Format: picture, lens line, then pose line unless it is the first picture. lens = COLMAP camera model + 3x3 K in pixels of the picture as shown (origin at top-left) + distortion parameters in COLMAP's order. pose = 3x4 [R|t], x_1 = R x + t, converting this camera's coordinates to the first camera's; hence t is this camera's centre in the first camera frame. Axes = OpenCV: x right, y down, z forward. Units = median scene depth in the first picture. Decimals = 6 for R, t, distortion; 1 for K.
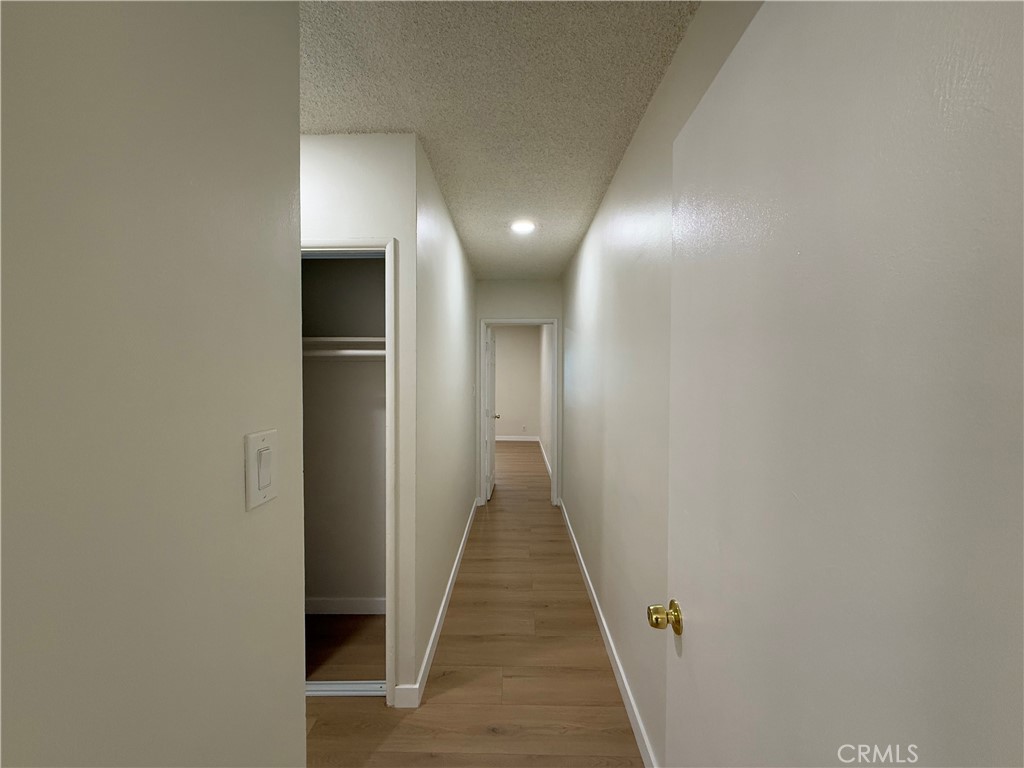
lens RADIAL K [[407.6, 0, 512.0], [0, 407.6, 384.0], [0, 0, 1]] dist [-0.001749, -0.000274]
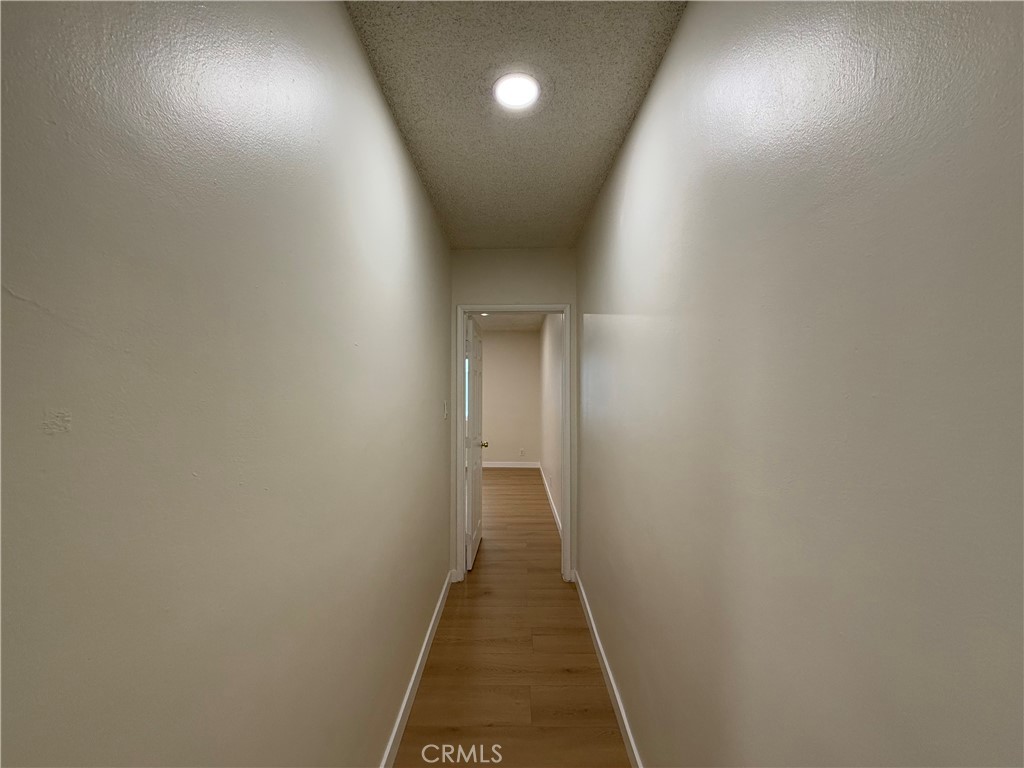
lens RADIAL K [[407.6, 0, 512.0], [0, 407.6, 384.0], [0, 0, 1]] dist [-0.001749, -0.000274]
pose [[0.999985, -0.002873, 0.004637, 0.011449], [0.003030, 0.999410, -0.034205, -0.002979], [-0.004536, 0.034219, 0.999404, 0.320200]]
